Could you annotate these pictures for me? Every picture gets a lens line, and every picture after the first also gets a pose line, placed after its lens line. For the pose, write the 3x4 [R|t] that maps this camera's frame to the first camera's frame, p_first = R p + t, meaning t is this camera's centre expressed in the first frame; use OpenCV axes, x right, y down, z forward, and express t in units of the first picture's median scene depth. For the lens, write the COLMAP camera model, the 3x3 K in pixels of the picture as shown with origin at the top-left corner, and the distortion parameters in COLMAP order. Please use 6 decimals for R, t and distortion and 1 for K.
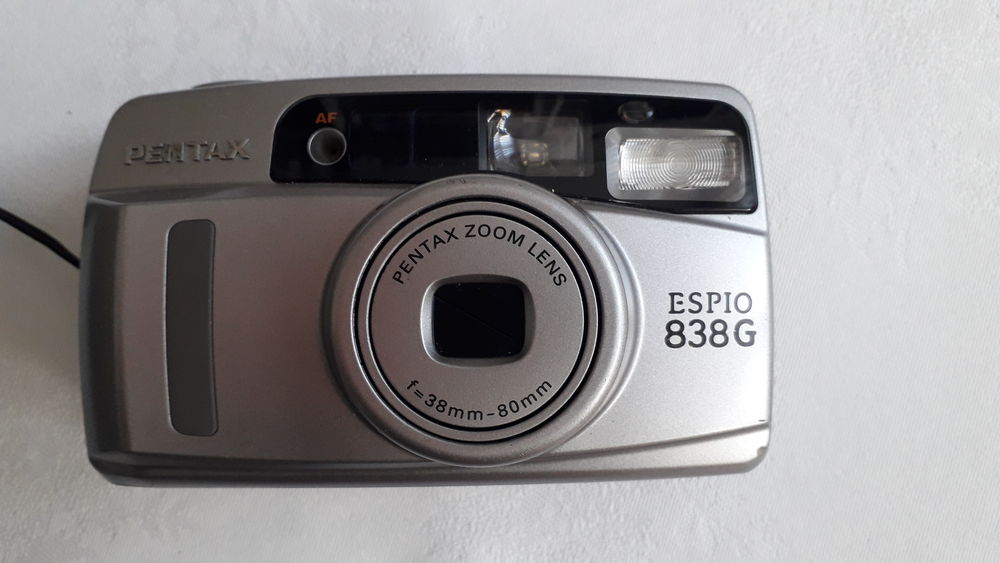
lens RADIAL K [[790.4, 0, 497.8], [0, 790.4, 285.8], [0, 0, 1]] dist [0.151834, -0.306875]
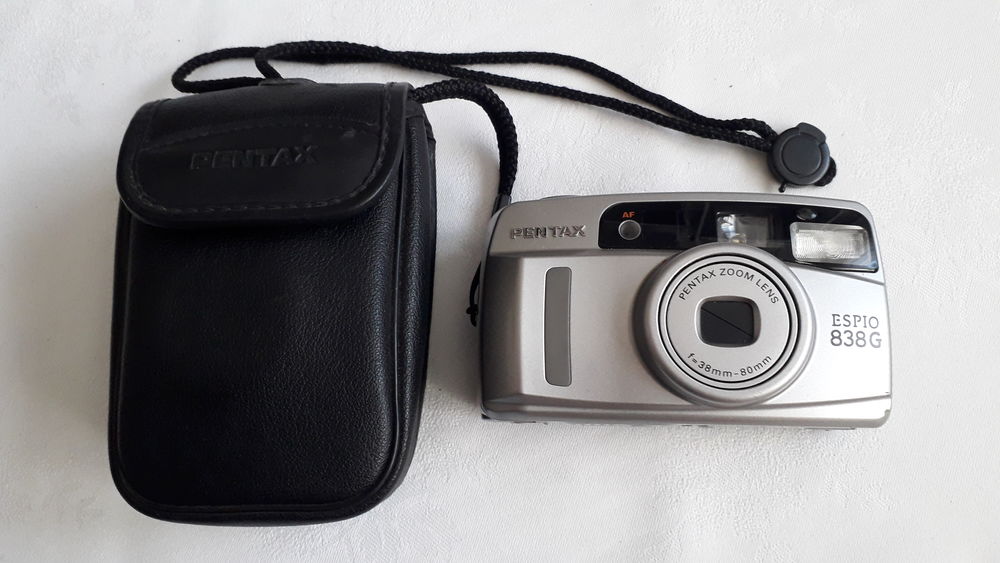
lens RADIAL K [[790.4, 0, 497.8], [0, 790.4, 285.8], [0, 0, 1]] dist [0.151834, -0.306875]
pose [[0.999208, 0.031291, -0.024592, -0.471651], [-0.035222, 0.982958, -0.180427, 0.289945], [0.018527, 0.181150, 0.983281, -0.752642]]
